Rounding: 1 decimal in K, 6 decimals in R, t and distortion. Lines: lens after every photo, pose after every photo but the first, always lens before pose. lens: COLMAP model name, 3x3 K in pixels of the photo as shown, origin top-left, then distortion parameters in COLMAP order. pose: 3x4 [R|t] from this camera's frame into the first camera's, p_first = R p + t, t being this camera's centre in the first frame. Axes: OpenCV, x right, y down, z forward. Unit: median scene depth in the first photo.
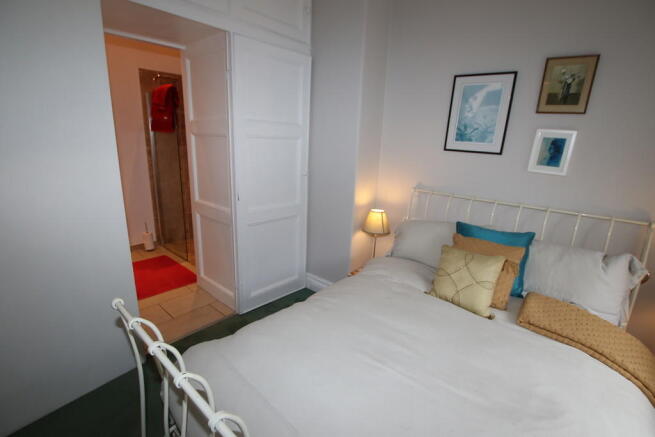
lens RADIAL K [[305.8, 0, 327.6], [0, 305.8, 216.8], [0, 0, 1]] dist [-0.004261, -0.000760]
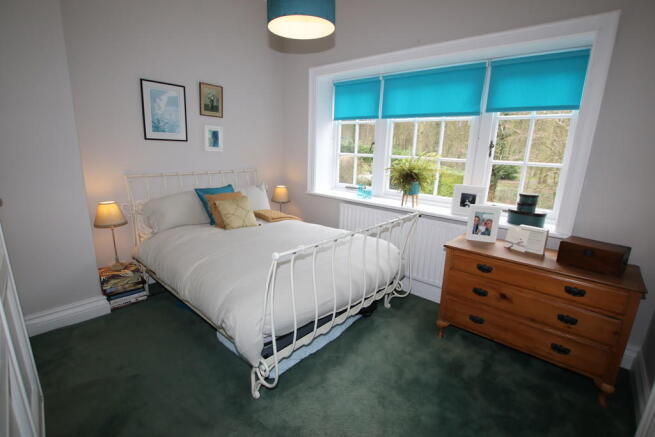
lens RADIAL K [[305.8, 0, 327.3], [0, 305.8, 219.9], [0, 0, 1]] dist [-0.004261, -0.000760]
pose [[0.066942, -0.284279, 0.956402, -0.964678], [0.214952, 0.940152, 0.264404, -0.095091], [-0.974328, 0.187880, 0.124042, 0.233355]]
